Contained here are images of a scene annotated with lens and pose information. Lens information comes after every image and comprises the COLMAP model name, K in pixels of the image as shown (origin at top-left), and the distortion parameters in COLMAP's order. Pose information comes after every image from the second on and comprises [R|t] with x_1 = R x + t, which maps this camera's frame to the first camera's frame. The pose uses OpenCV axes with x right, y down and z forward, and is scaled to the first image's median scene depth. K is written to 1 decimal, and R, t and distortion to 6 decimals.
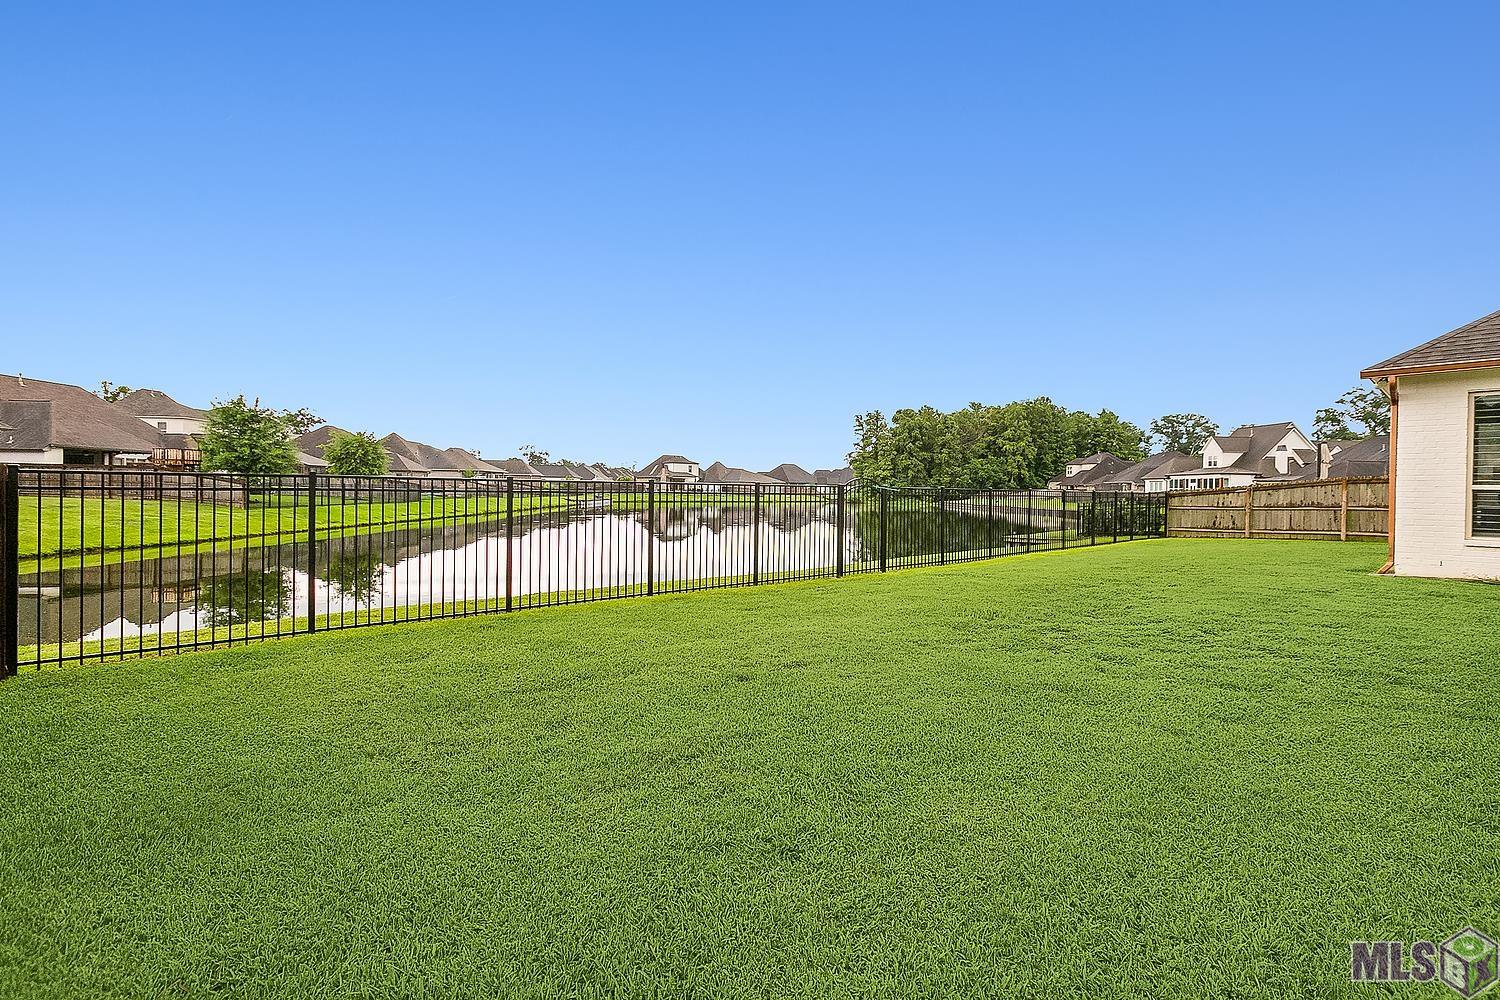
lens RADIAL K [[686.9, 0, 749.3], [0, 686.9, 495.3], [0, 0, 1]] dist [-0.017607, -0.000377]
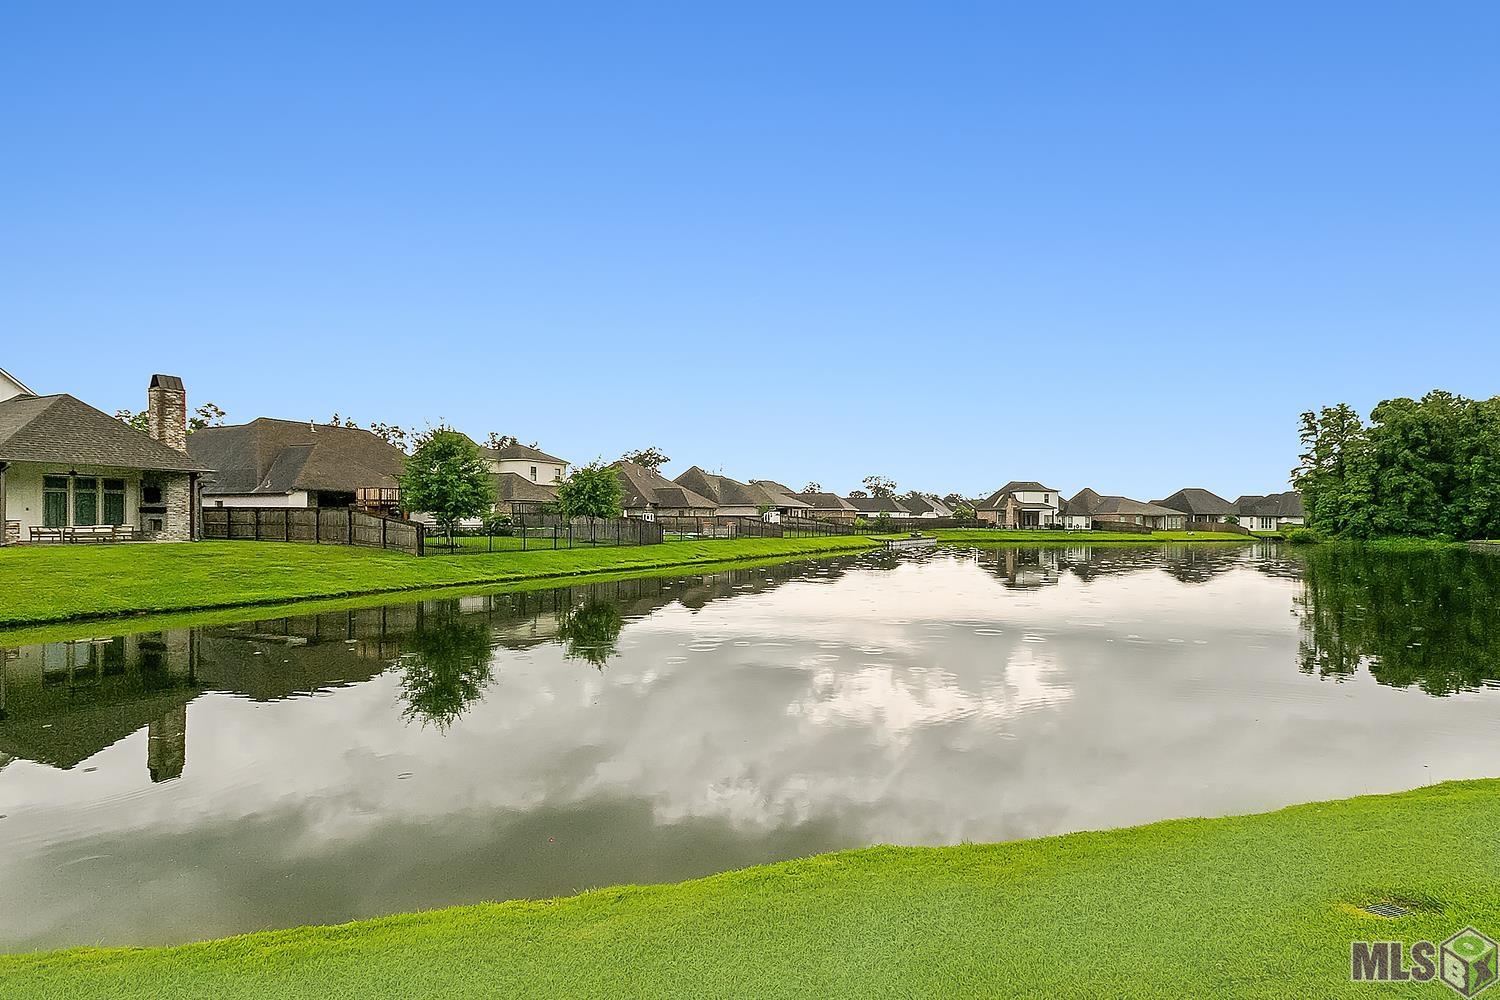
lens RADIAL K [[686.9, 0, 784.0], [0, 686.9, 514.2], [0, 0, 1]] dist [-0.017607, -0.000377]
pose [[0.883028, -0.013274, -0.469133, 0.015088], [0.003863, 0.999772, -0.021016, -0.004765], [0.469305, 0.016746, 0.882877, 0.165174]]
